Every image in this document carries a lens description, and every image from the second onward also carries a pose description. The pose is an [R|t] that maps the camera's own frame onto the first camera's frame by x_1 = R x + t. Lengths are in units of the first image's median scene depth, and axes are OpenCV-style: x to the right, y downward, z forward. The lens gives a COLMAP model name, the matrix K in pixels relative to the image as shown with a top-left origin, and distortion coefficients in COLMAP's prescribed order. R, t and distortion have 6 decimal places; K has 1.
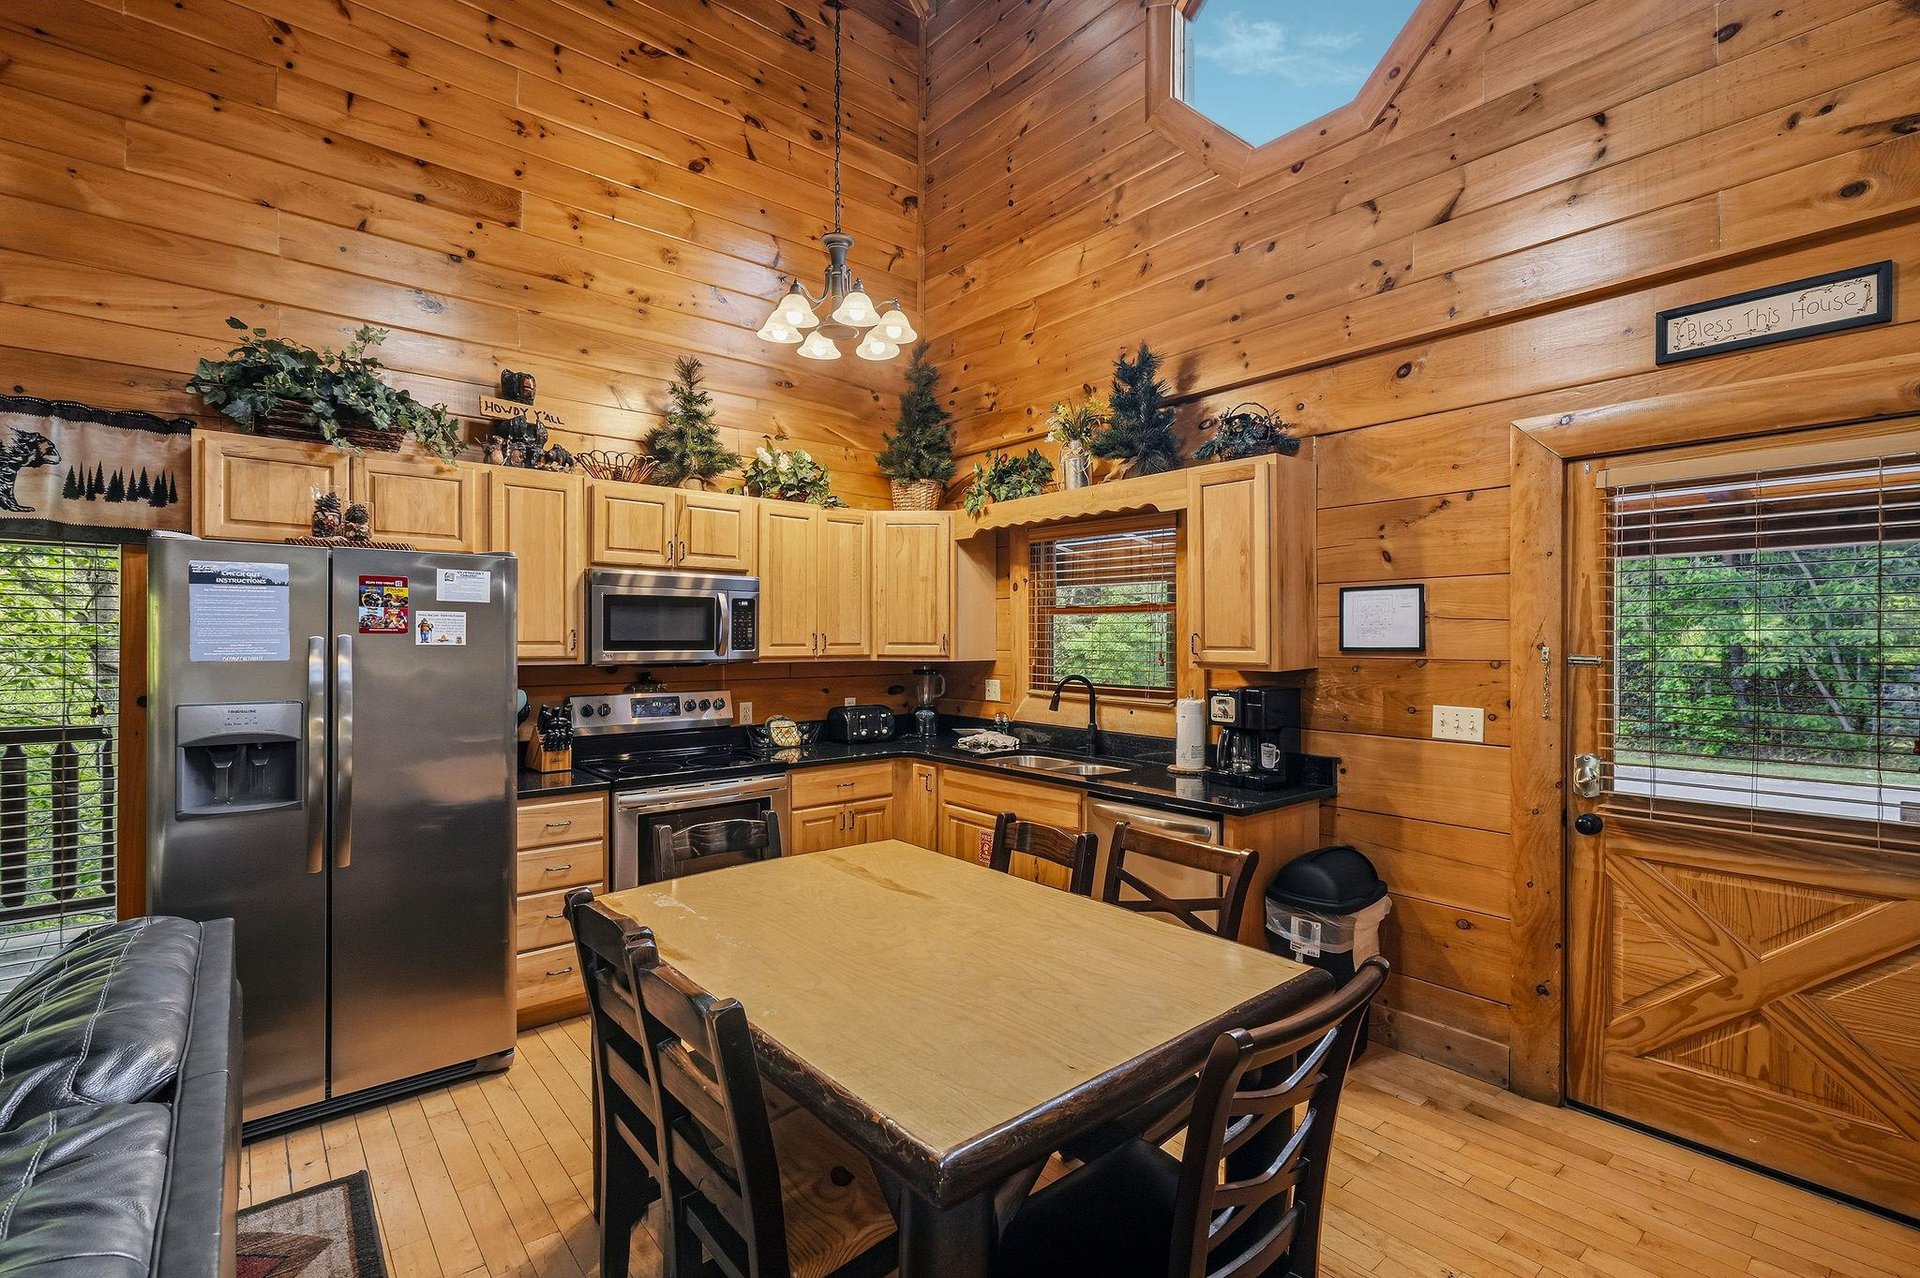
lens RADIAL K [[848.2, 0, 958.5], [0, 848.2, 641.3], [0, 0, 1]] dist [0.001660, 0.000143]
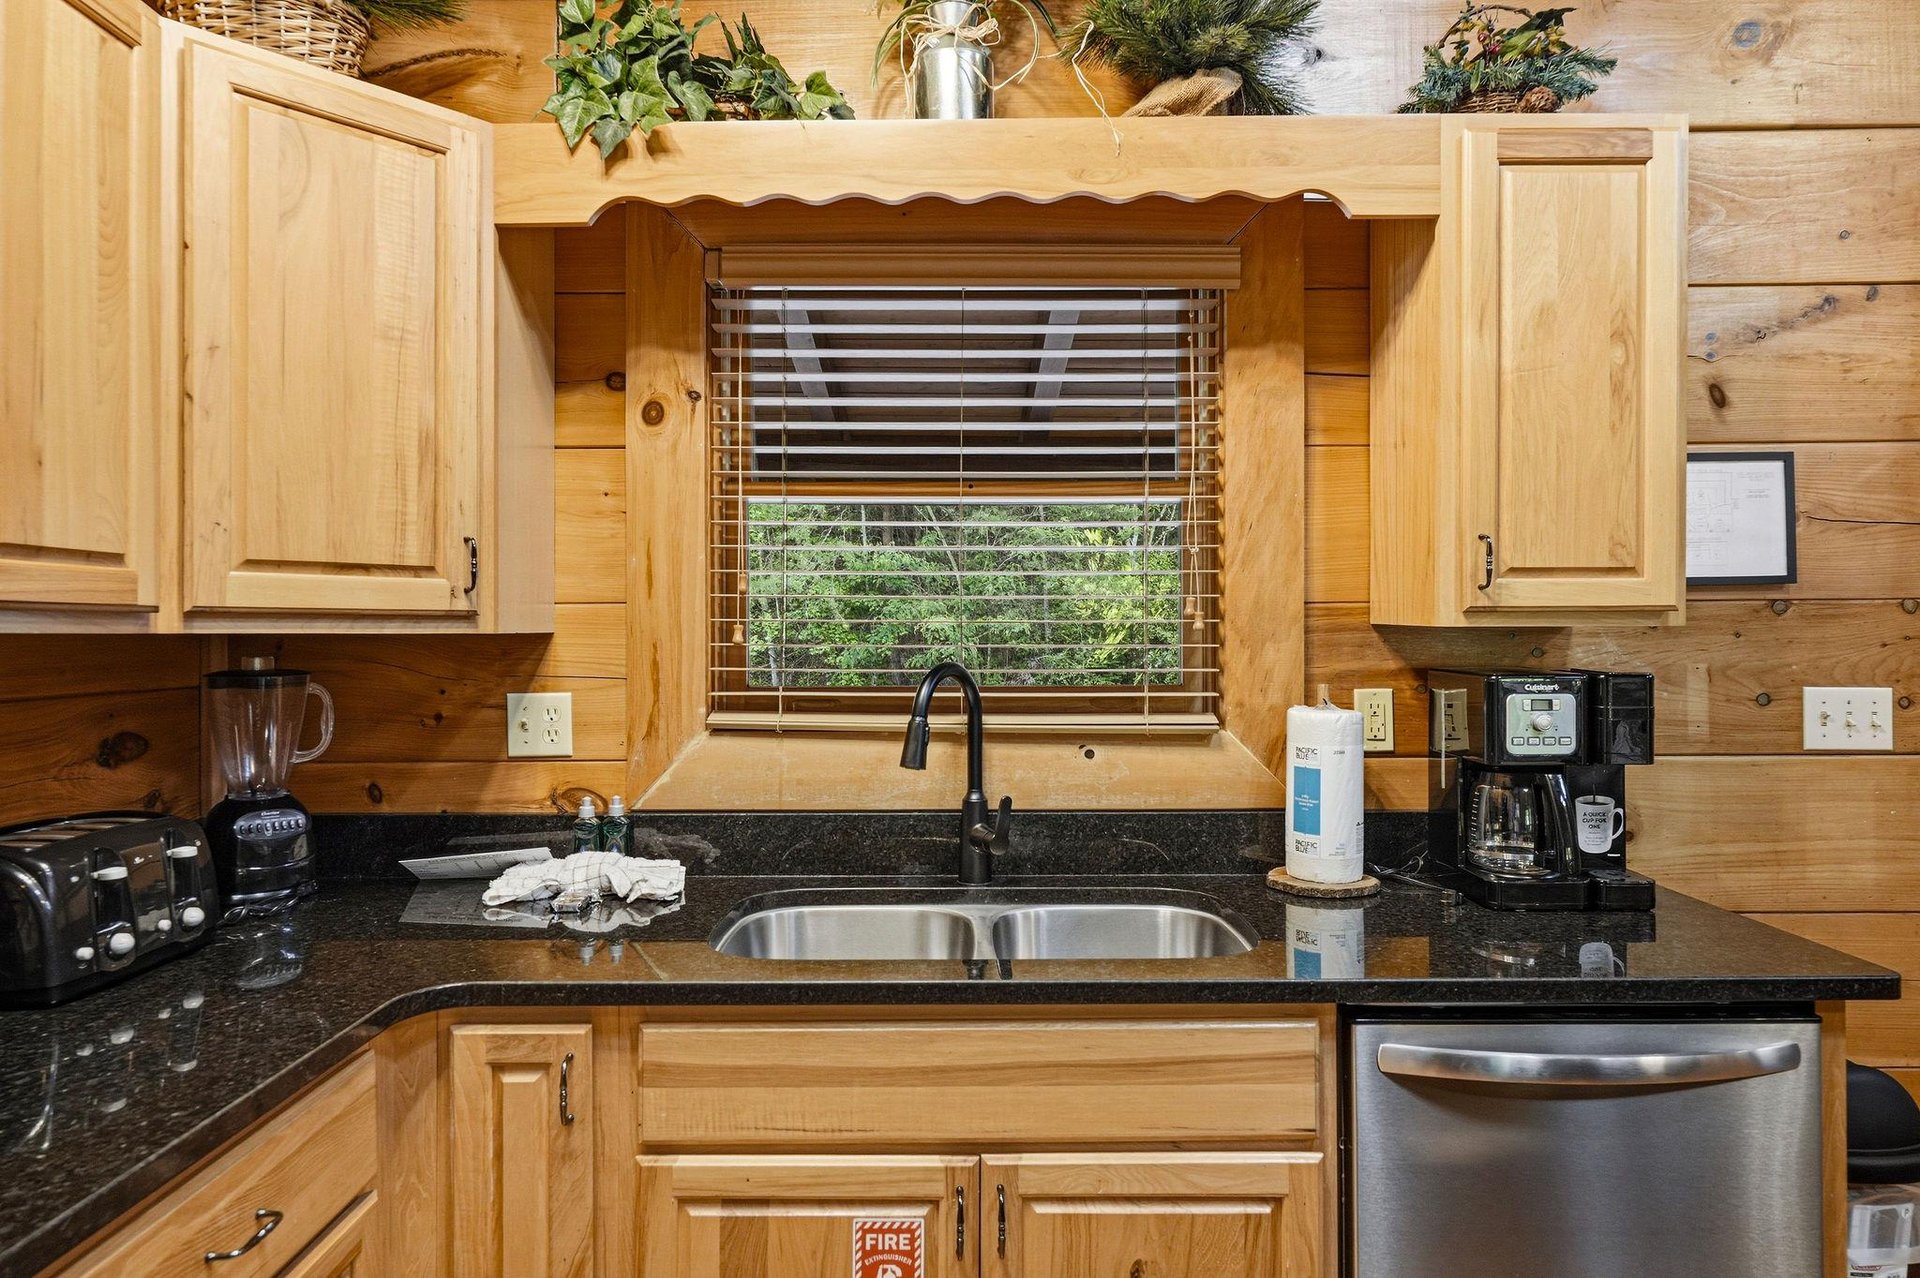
lens RADIAL K [[1153.2, 0, 957.7], [0, 1153.2, 620.3], [0, 0, 1]] dist [-0.008484, -0.000881]
pose [[0.646446, 0.003099, 0.762953, -0.227608], [0.008200, 0.999906, -0.011010, 0.027534], [-0.762916, 0.013373, 0.646360, 0.683289]]
